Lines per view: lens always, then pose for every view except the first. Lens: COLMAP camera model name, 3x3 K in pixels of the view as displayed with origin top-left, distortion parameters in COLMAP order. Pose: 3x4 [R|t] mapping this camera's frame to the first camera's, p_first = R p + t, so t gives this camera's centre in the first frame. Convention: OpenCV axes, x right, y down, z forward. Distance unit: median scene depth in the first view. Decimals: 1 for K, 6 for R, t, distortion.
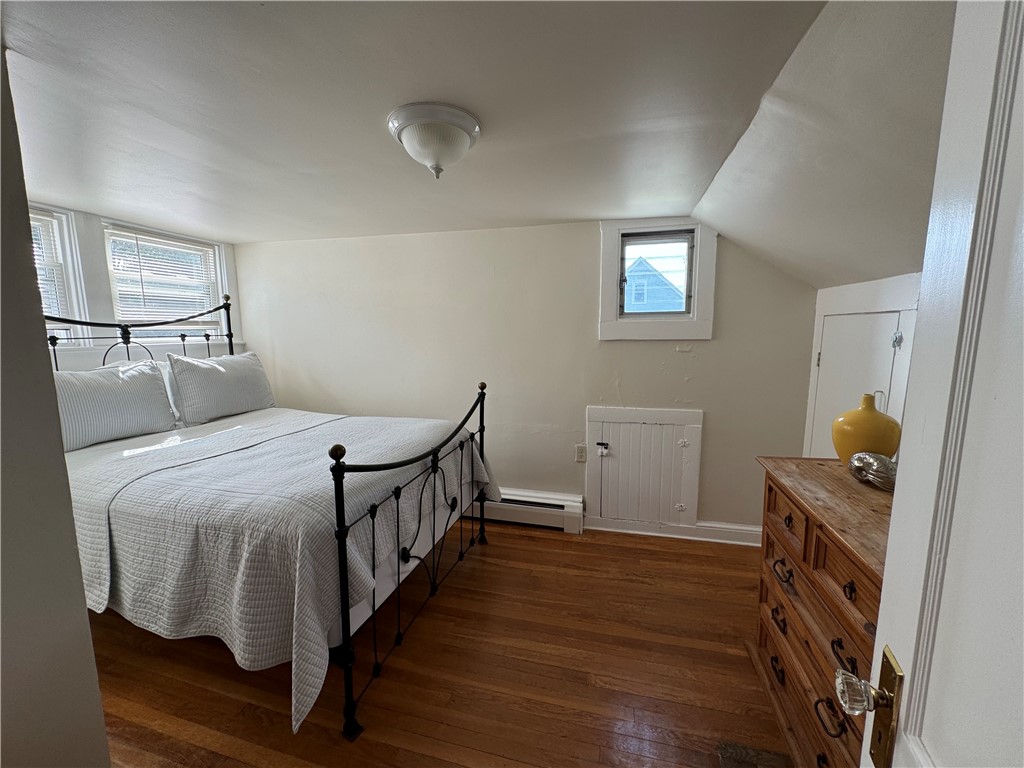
lens RADIAL K [[408.1, 0, 511.3], [0, 408.1, 377.9], [0, 0, 1]] dist [-0.006223, 0.001533]
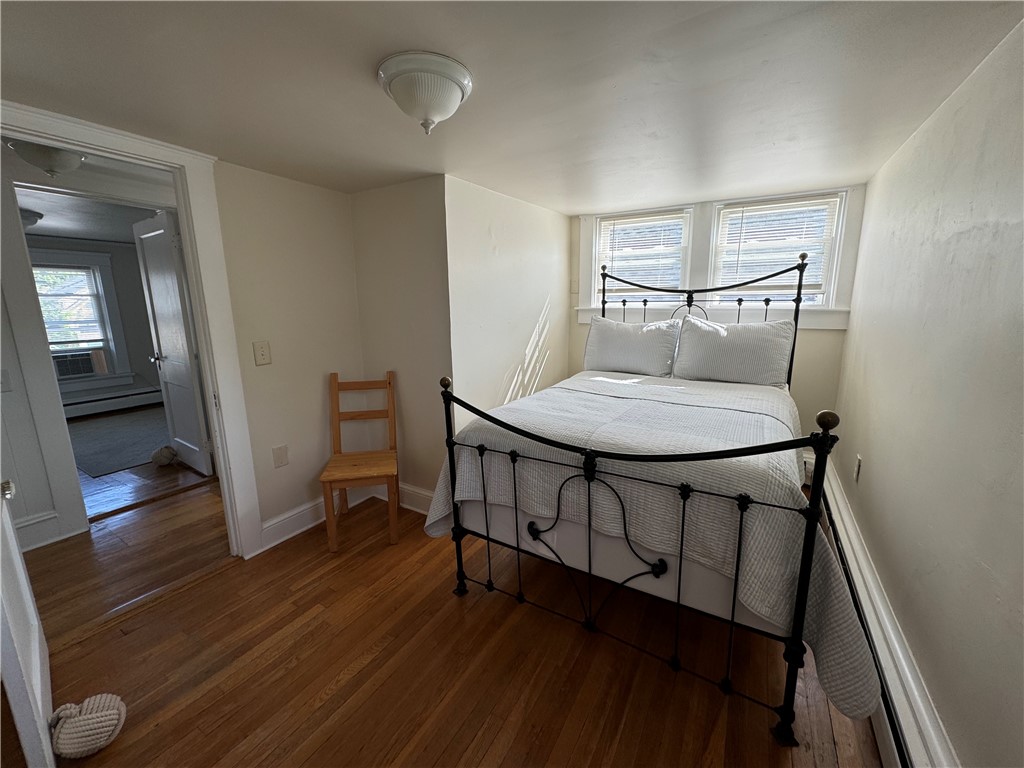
lens RADIAL K [[408.1, 0, 514.3], [0, 408.1, 383.1], [0, 0, 1]] dist [-0.006223, 0.001533]
pose [[-0.268363, 0.191494, -0.944093, 0.425967], [-0.110016, 0.967538, 0.227522, -0.080581], [0.957015, 0.164924, -0.238584, 0.821006]]
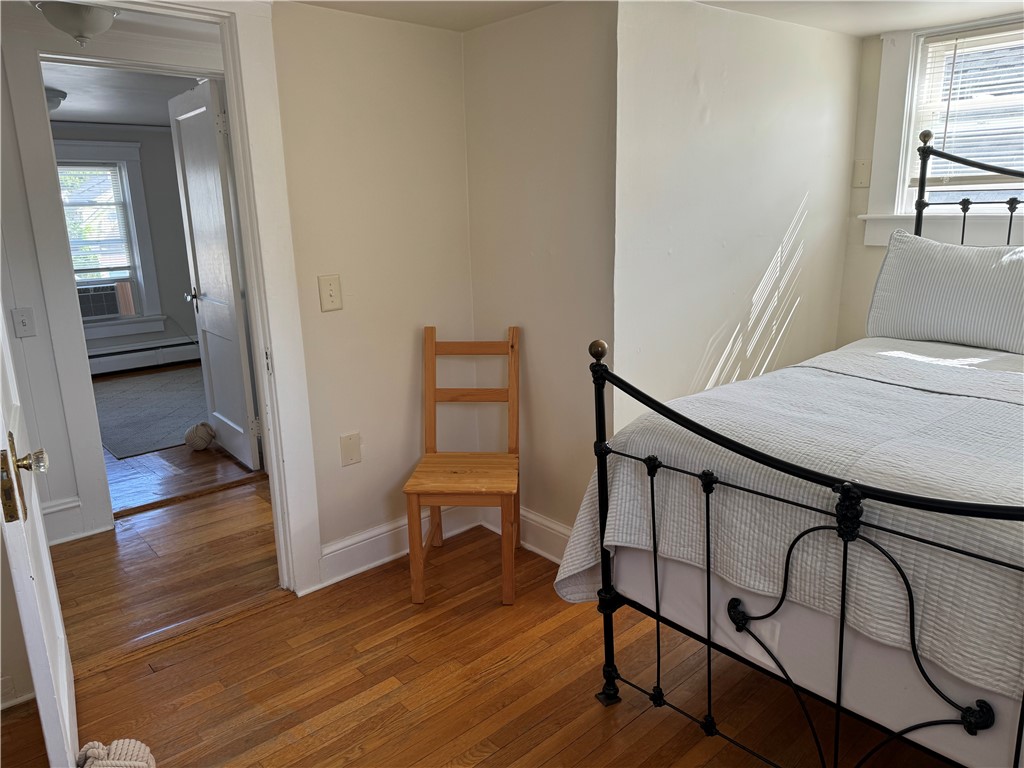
lens RADIAL K [[711.5, 0, 516.5], [0, 711.5, 378.3], [0, 0, 1]] dist [0.060422, -0.073086]
pose [[-0.540392, 0.205894, -0.815834, 0.451752], [-0.080495, 0.952501, 0.293704, -0.091398], [0.837554, 0.224386, -0.498150, 0.845203]]
